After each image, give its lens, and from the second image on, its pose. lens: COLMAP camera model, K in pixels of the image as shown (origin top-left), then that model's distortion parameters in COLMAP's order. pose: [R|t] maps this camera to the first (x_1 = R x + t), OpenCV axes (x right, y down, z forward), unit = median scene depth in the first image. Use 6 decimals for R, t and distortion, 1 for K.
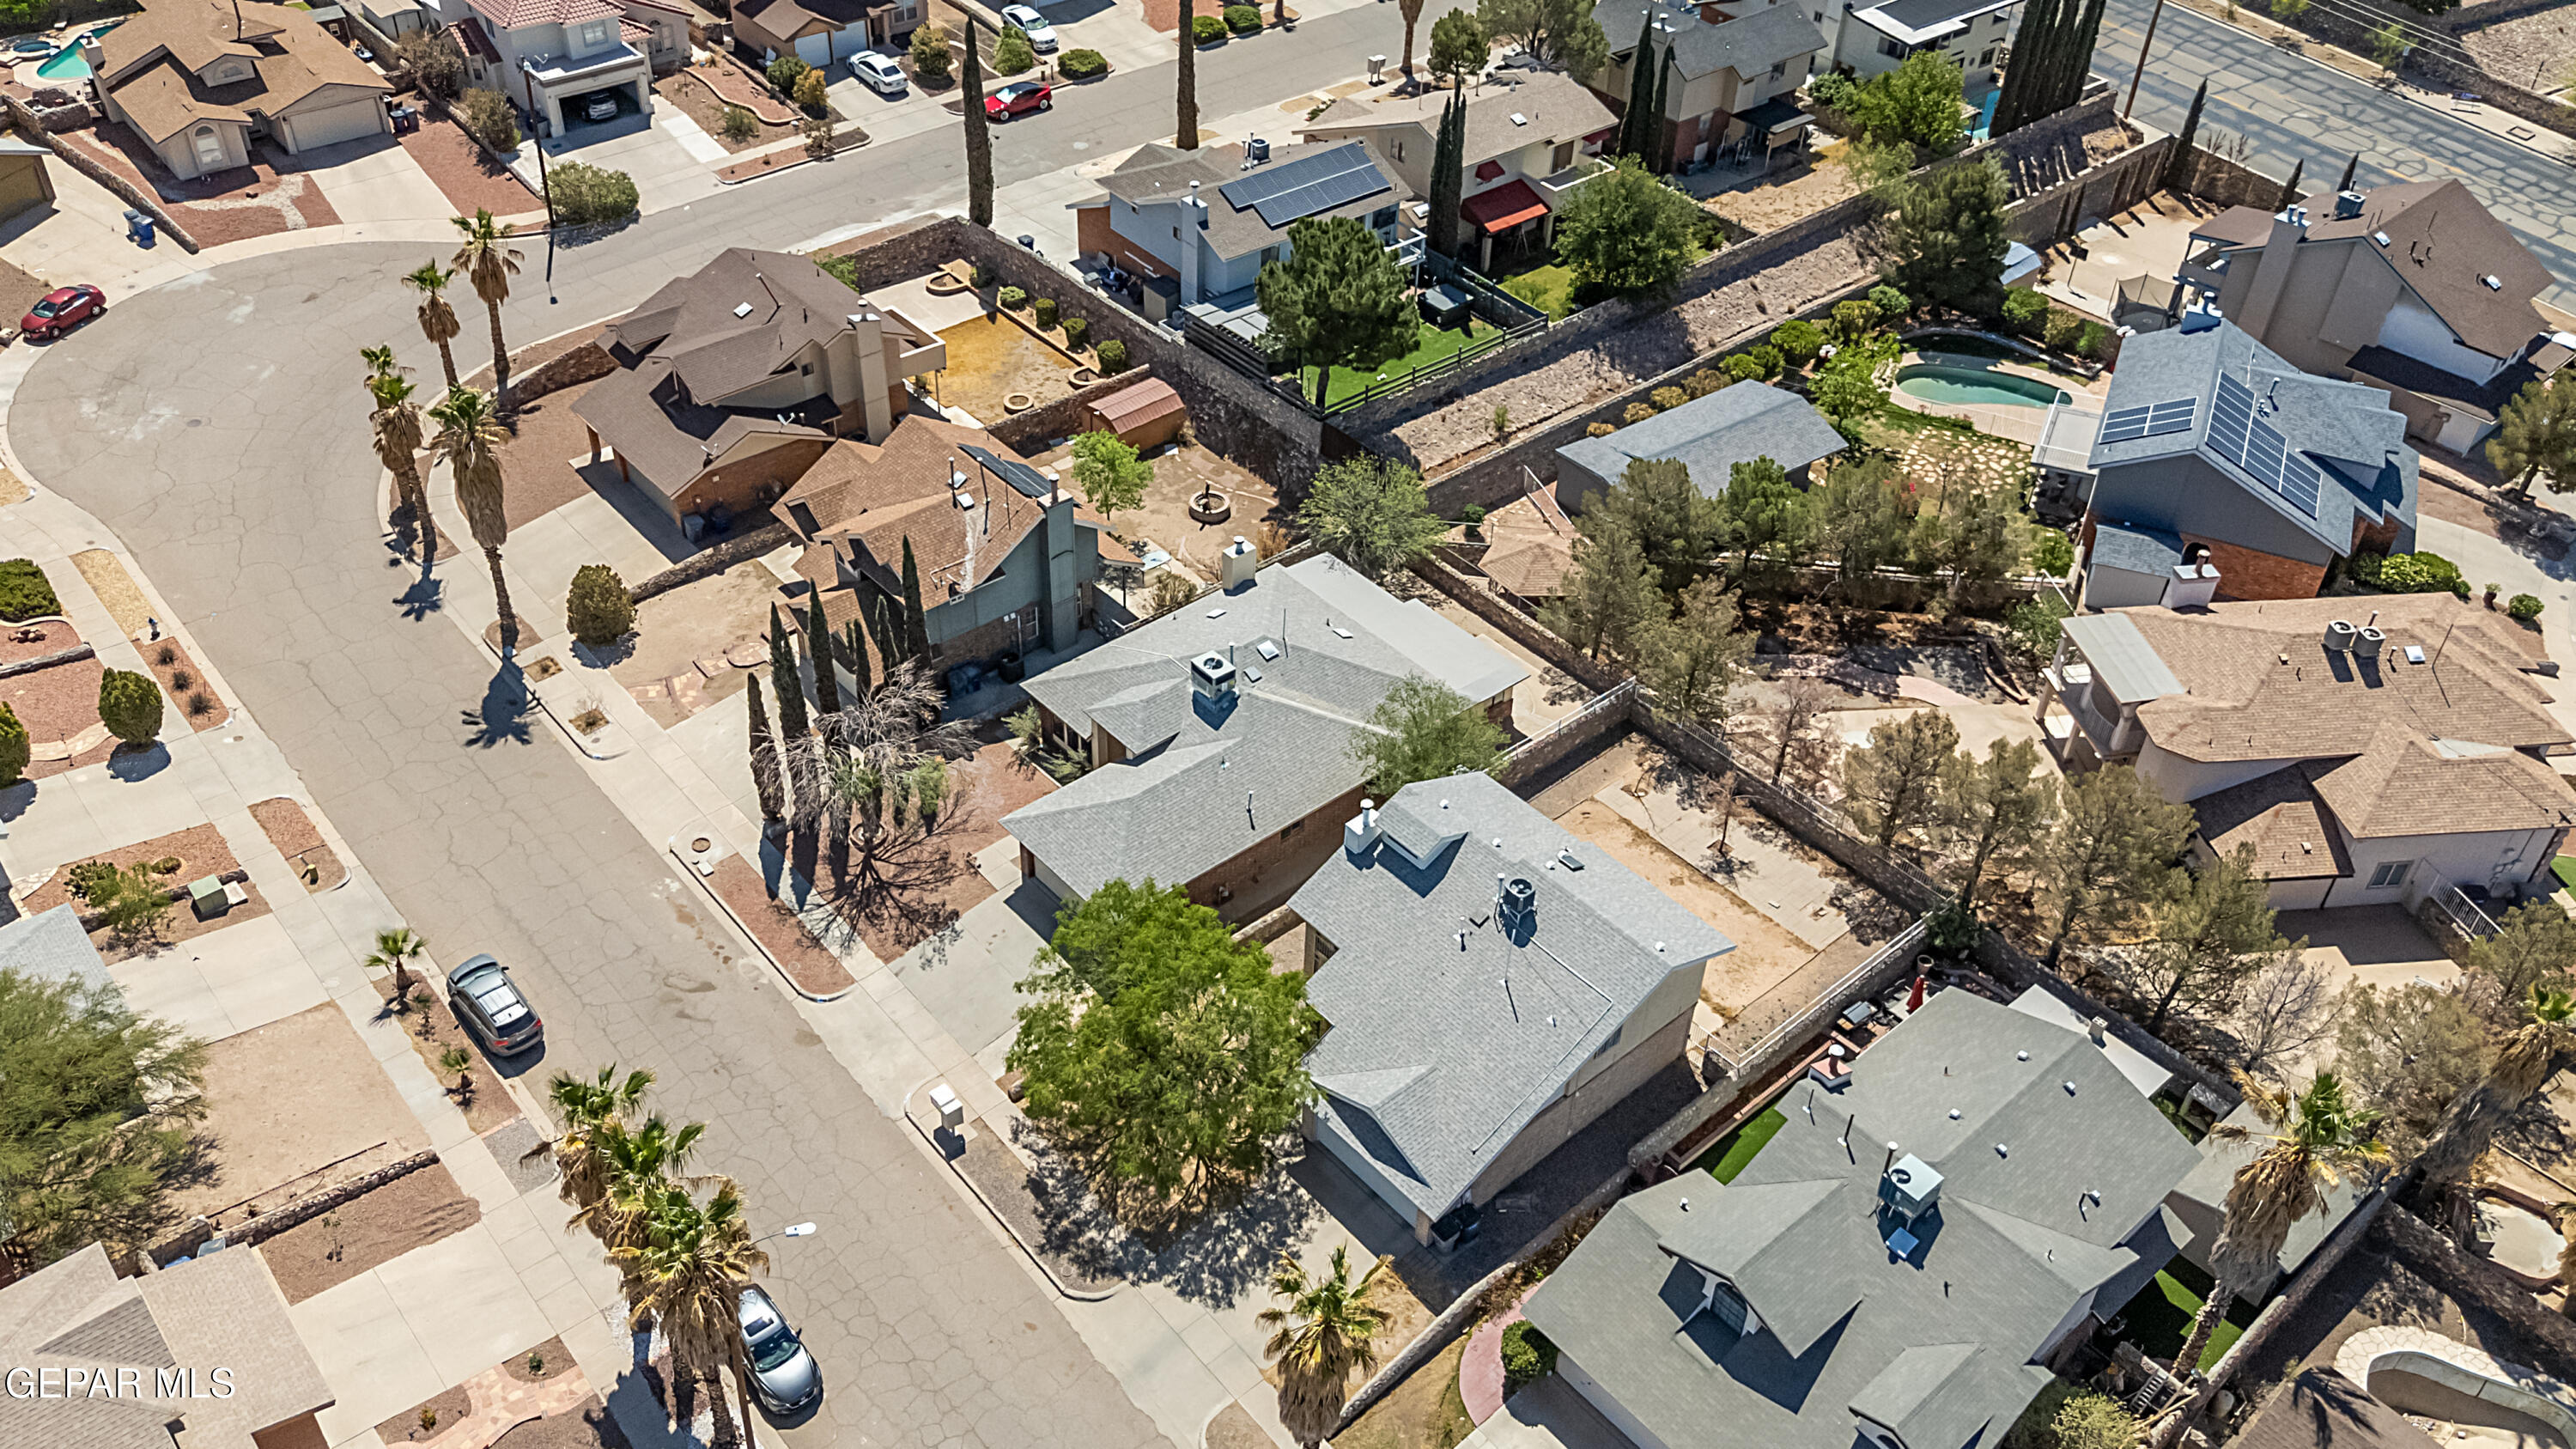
lens RADIAL K [[2013.1, 0, 1288.0], [0, 2013.1, 724.5], [0, 0, 1]] dist [0.110969, -0.162115]
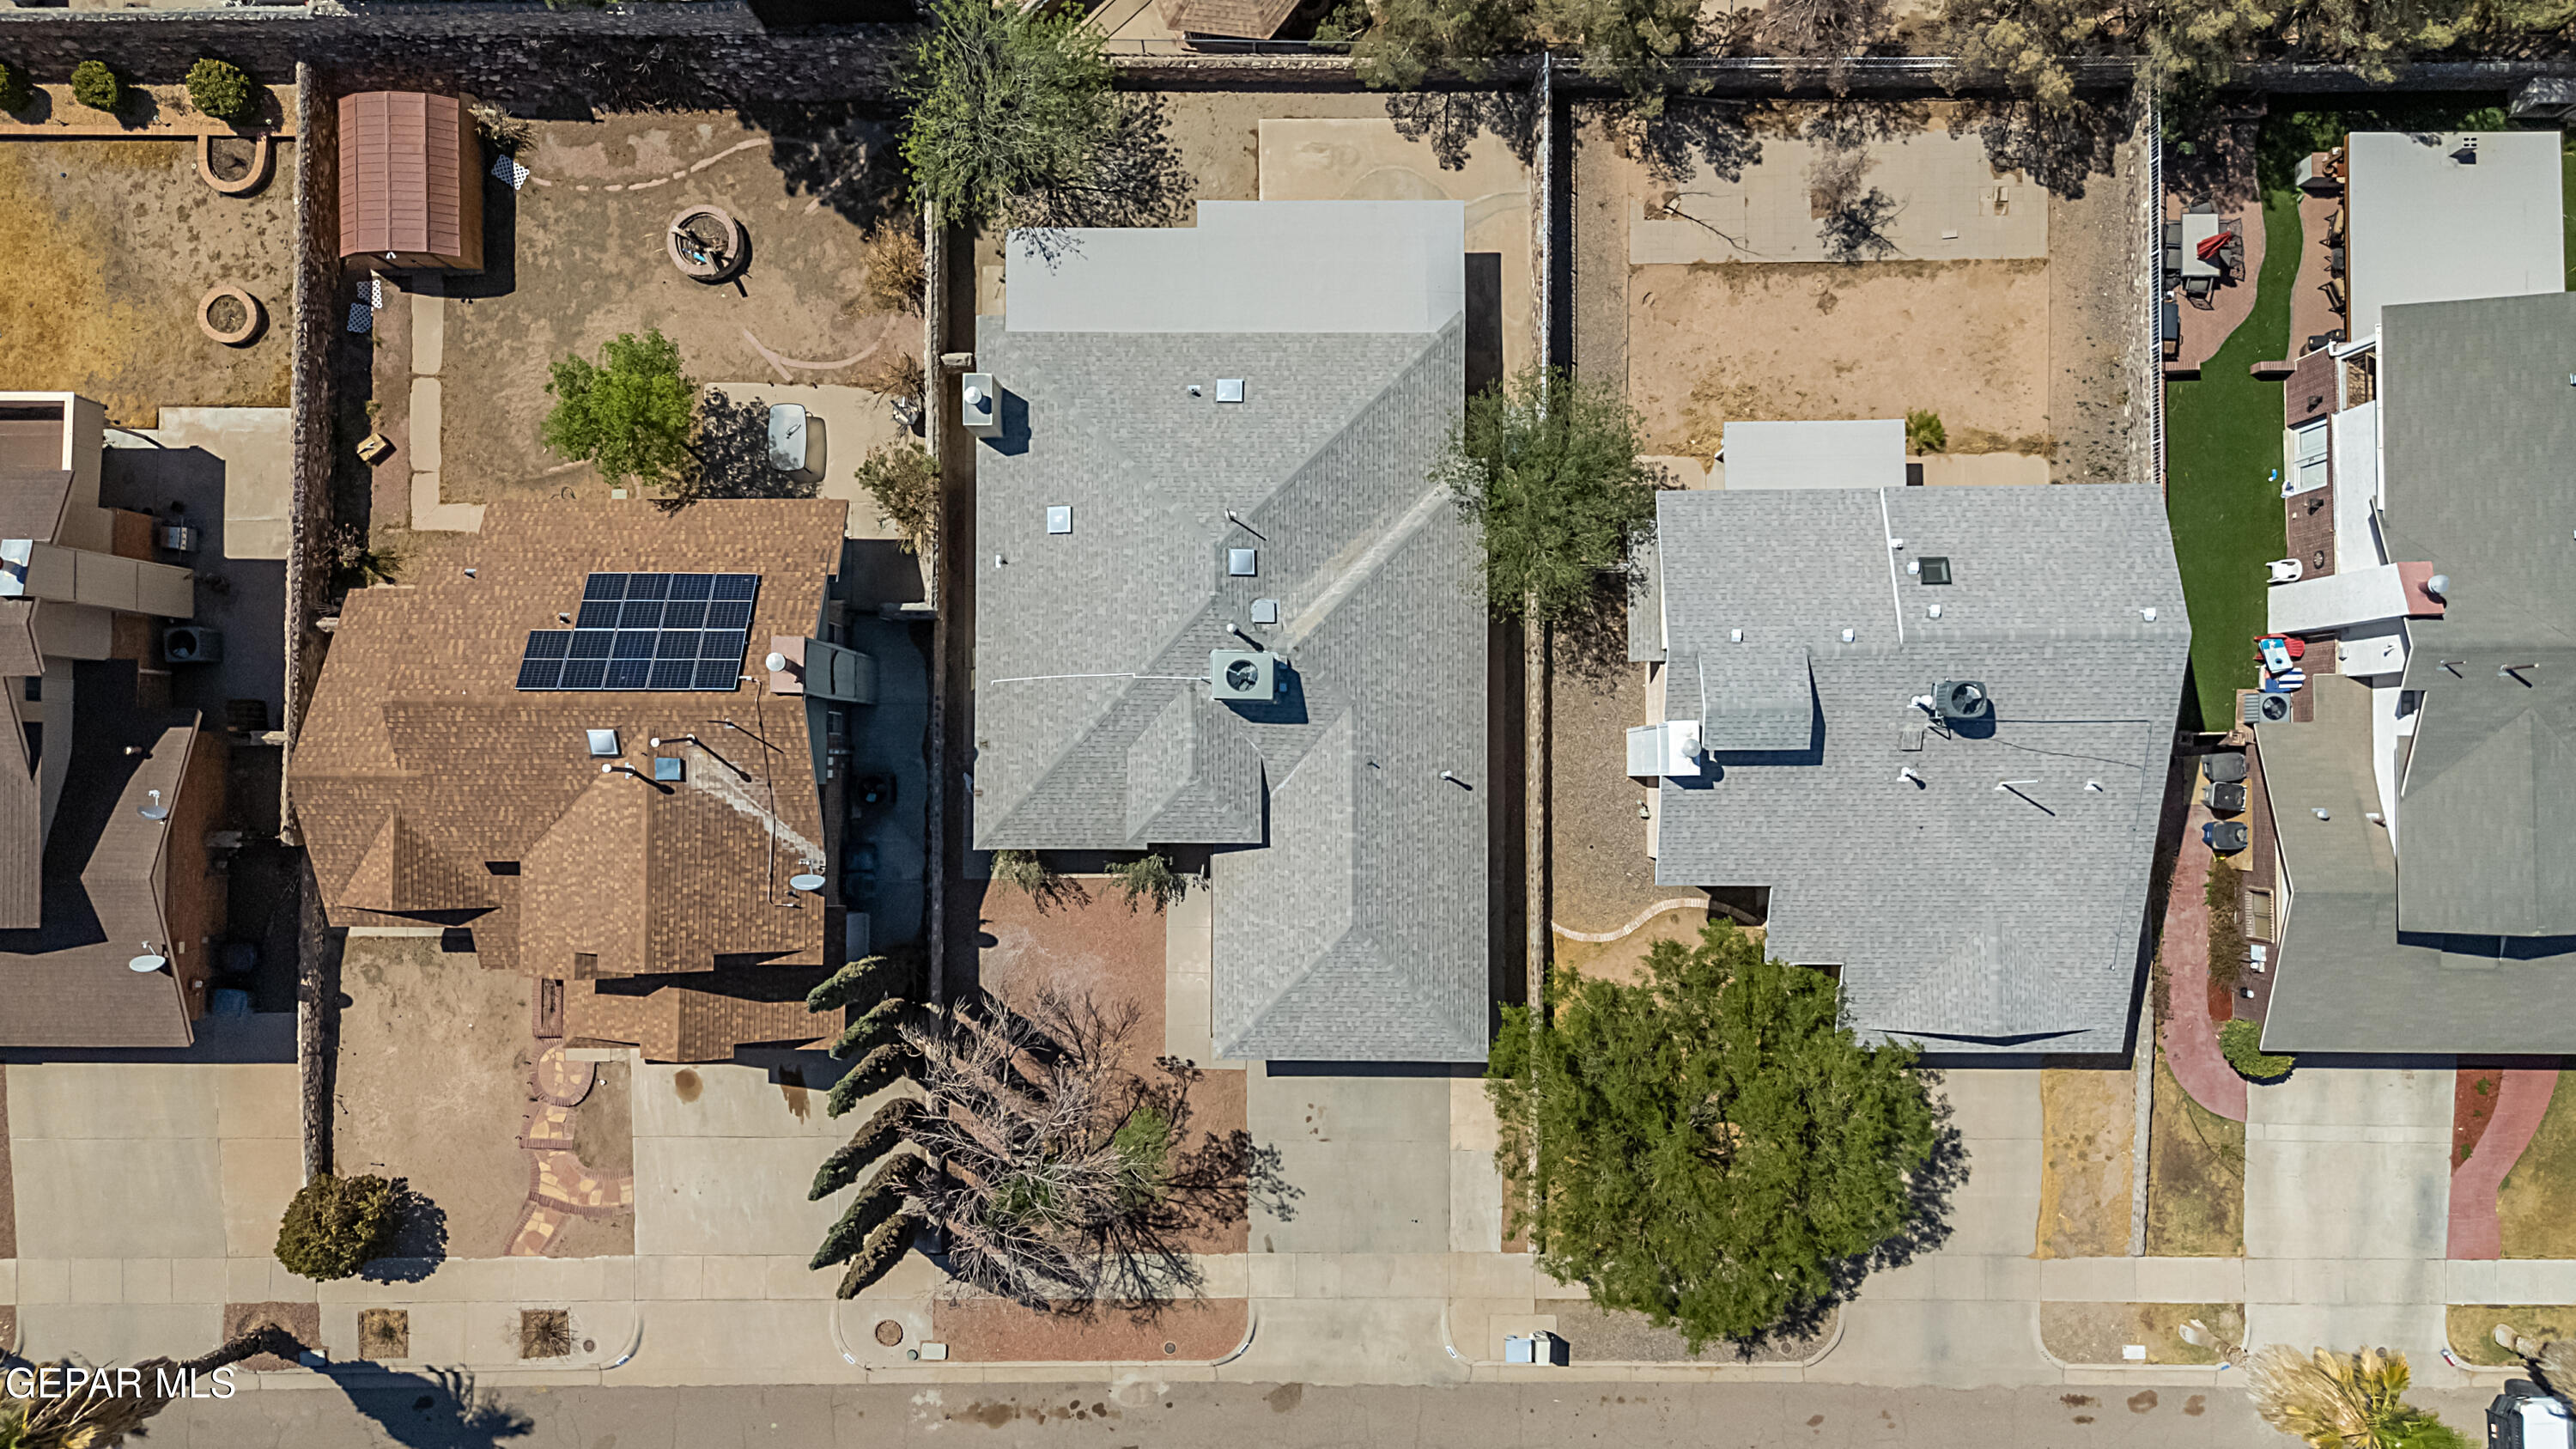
lens RADIAL K [[1933.7, 0, 1278.0], [0, 1933.7, 668.6], [0, 0, 1]] dist [0.083390, -0.115671]
pose [[0.657733, -0.753077, -0.016218, -0.016802], [0.507520, 0.427150, 0.748309, -0.438705], [-0.556607, -0.500418, 0.663152, 0.552084]]
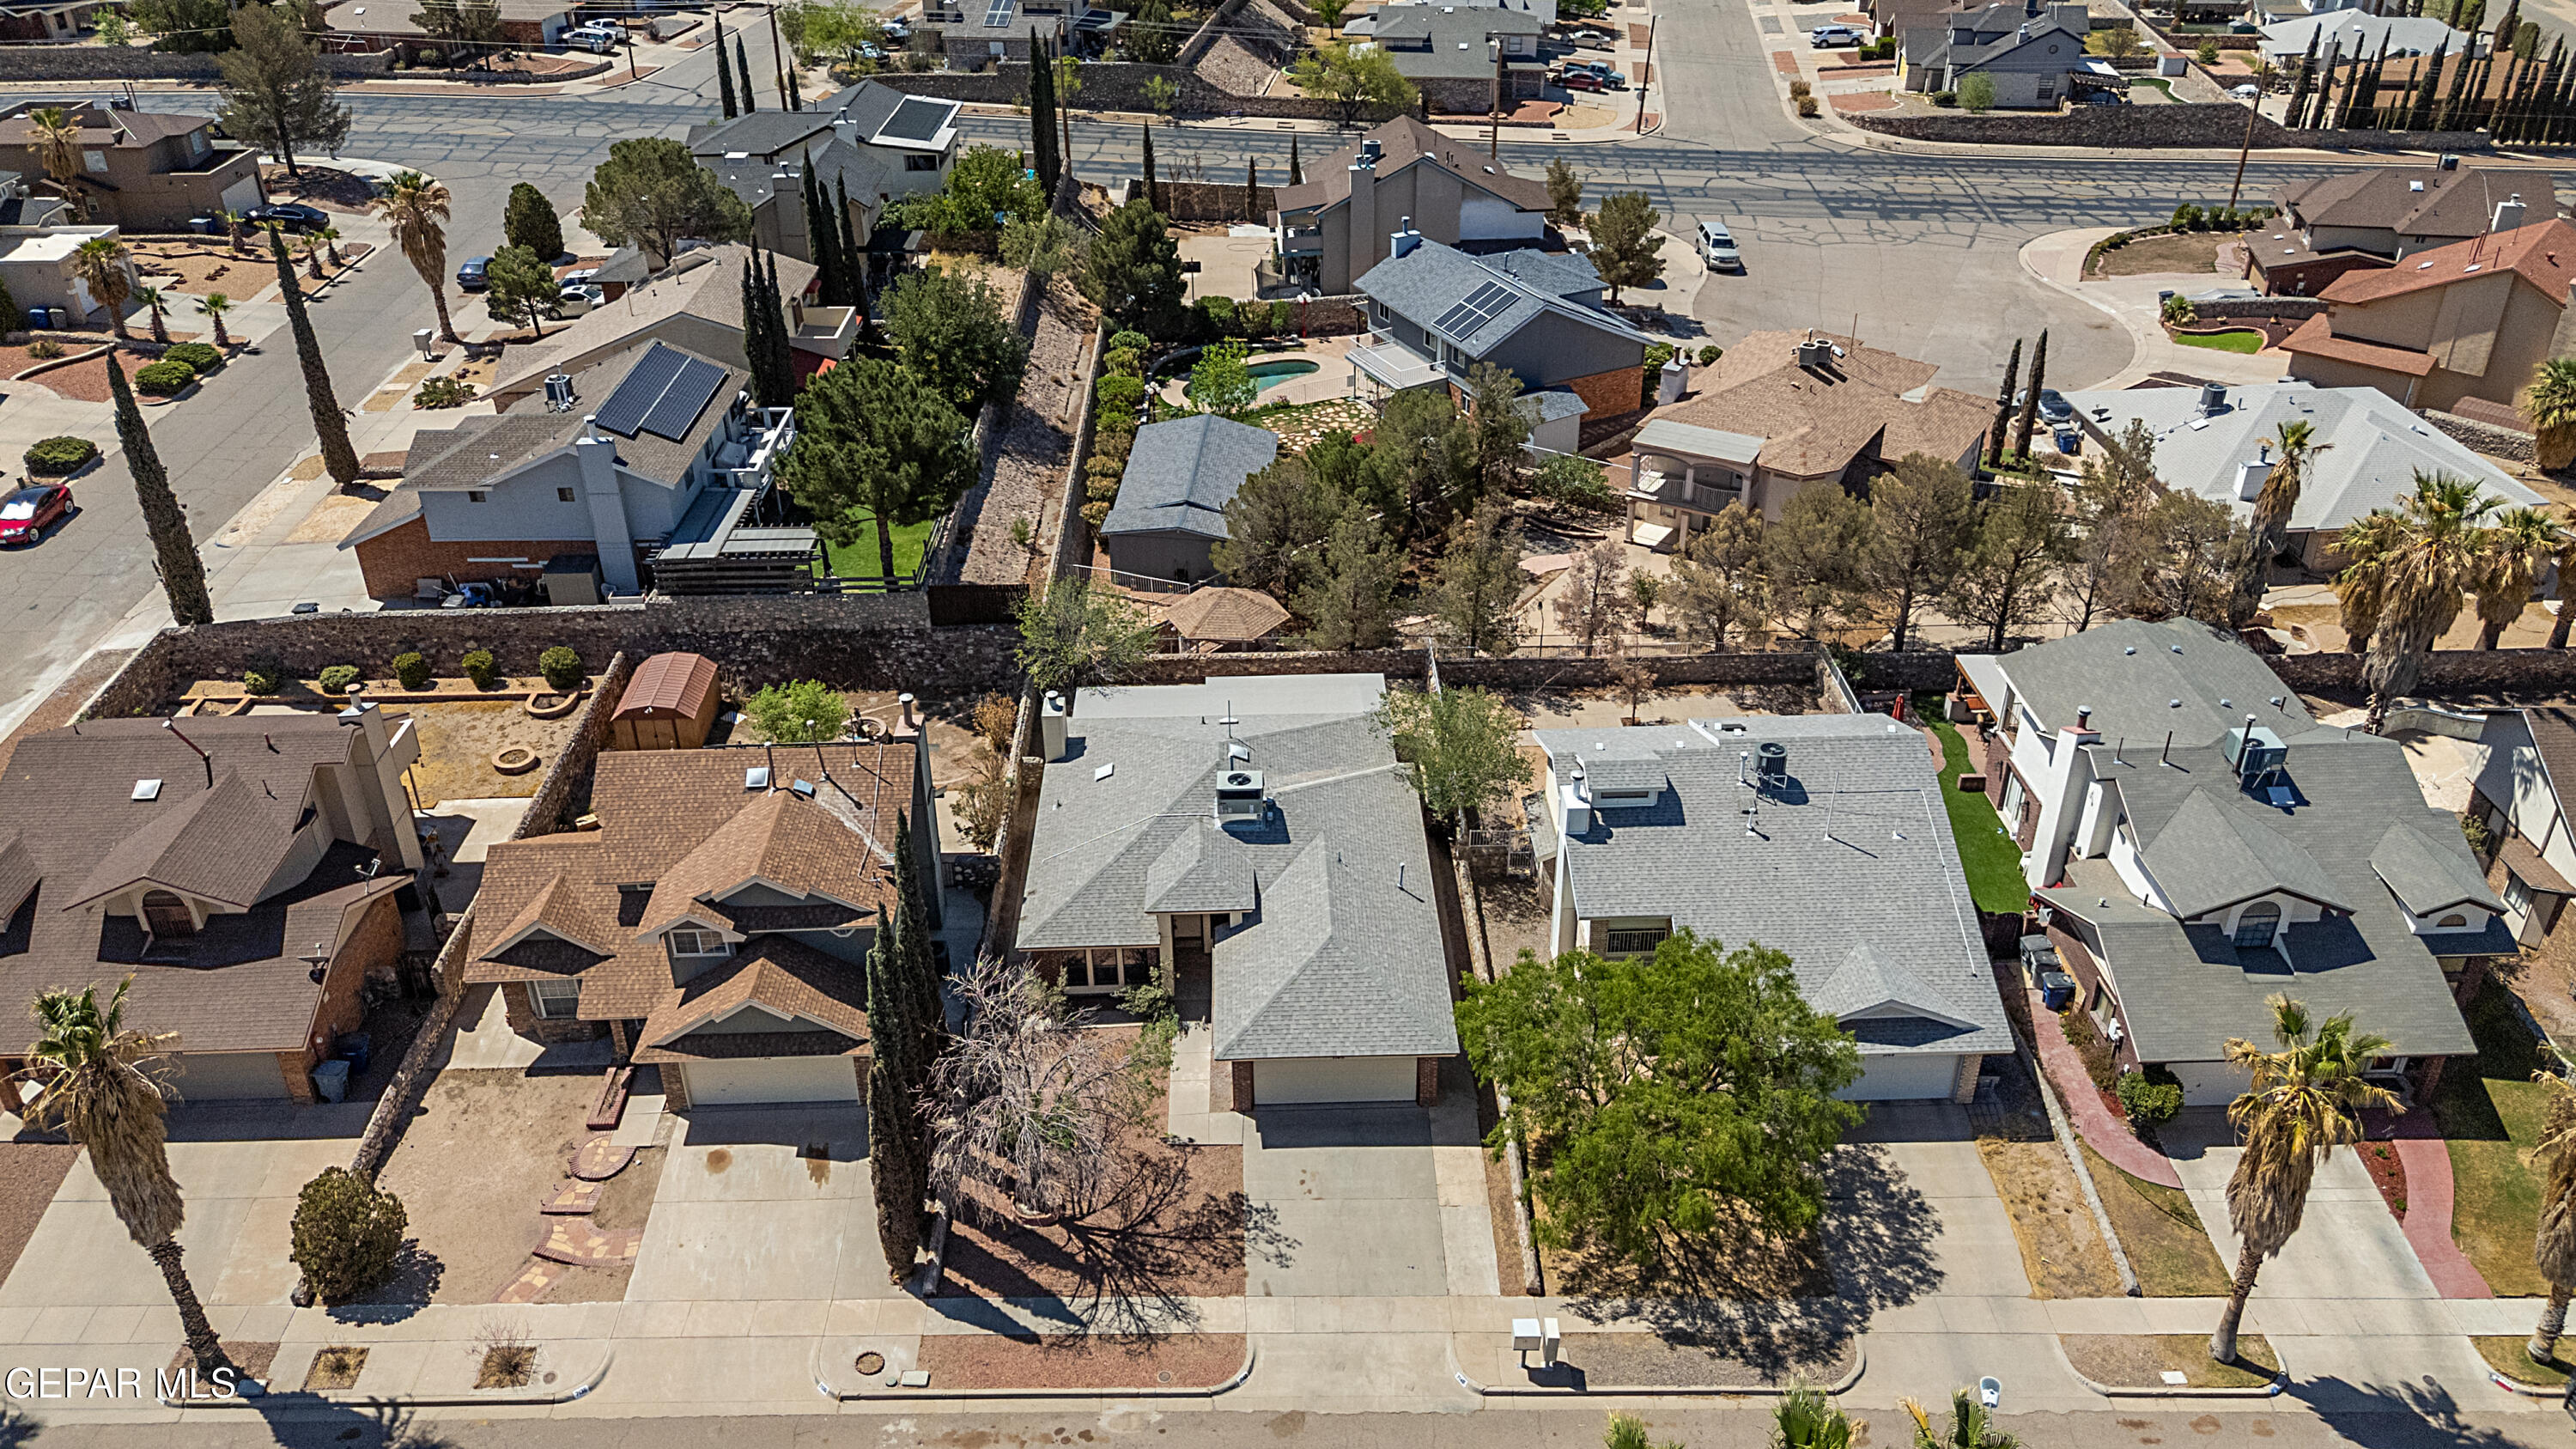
lens RADIAL K [[1880.2, 0, 1288.0], [0, 1880.2, 724.5], [0, 0, 1]] dist [0.086578, -0.125914]
pose [[0.636198, -0.430822, 0.640034, -0.473330], [0.513551, 0.855561, 0.065425, -0.083720], [-0.575775, 0.287067, 0.765556, 0.357172]]
